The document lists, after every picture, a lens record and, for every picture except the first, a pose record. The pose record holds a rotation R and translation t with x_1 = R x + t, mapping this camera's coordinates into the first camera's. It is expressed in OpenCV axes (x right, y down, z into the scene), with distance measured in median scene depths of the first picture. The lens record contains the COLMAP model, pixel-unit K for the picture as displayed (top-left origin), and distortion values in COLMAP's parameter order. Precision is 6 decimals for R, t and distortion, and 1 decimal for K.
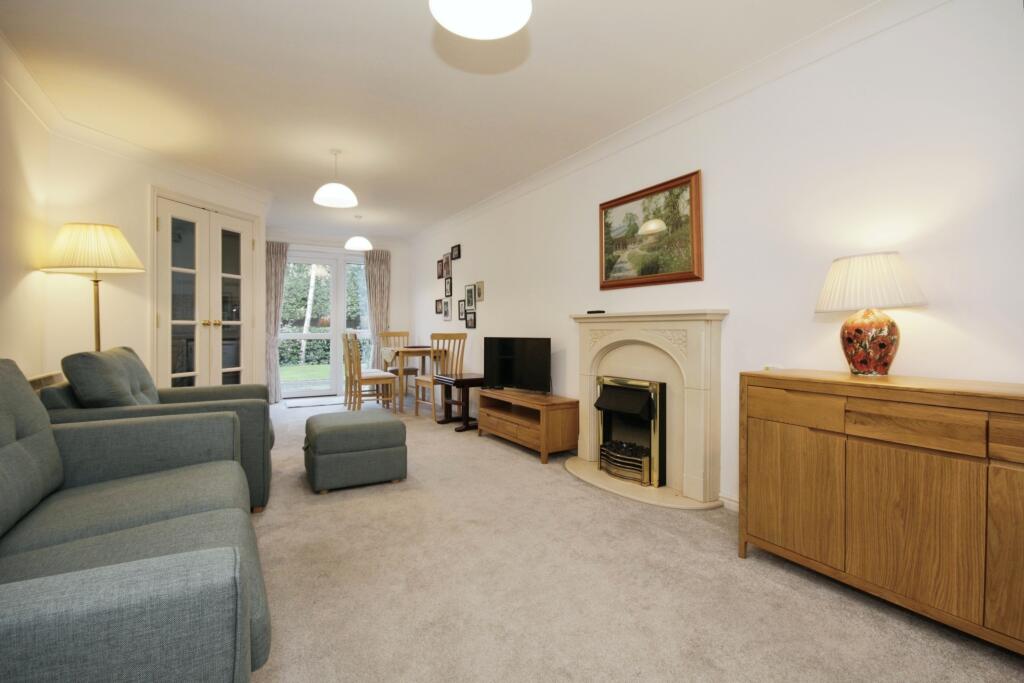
lens RADIAL K [[476.3, 0, 509.6], [0, 476.3, 346.9], [0, 0, 1]] dist [-0.002016, -0.000129]
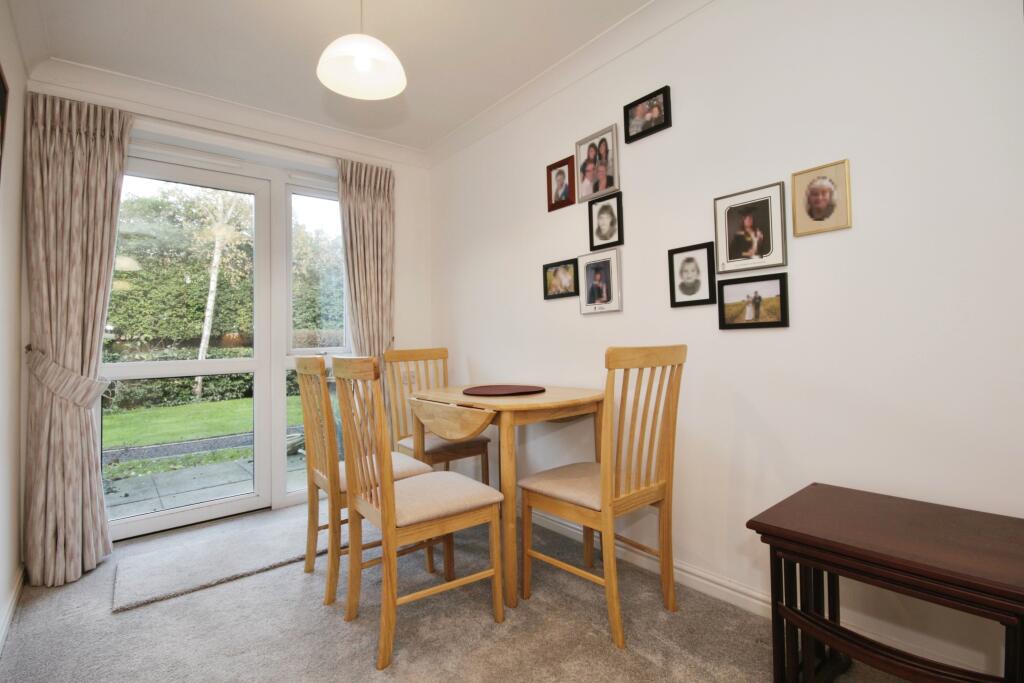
lens RADIAL K [[484.9, 0, 510.1], [0, 484.9, 327.5], [0, 0, 1]] dist [-0.000246, -0.000045]
pose [[0.987616, -0.026257, 0.154680, -0.245168], [0.037026, 0.997055, -0.067152, -0.021367], [-0.152461, 0.072048, 0.985680, 0.612689]]
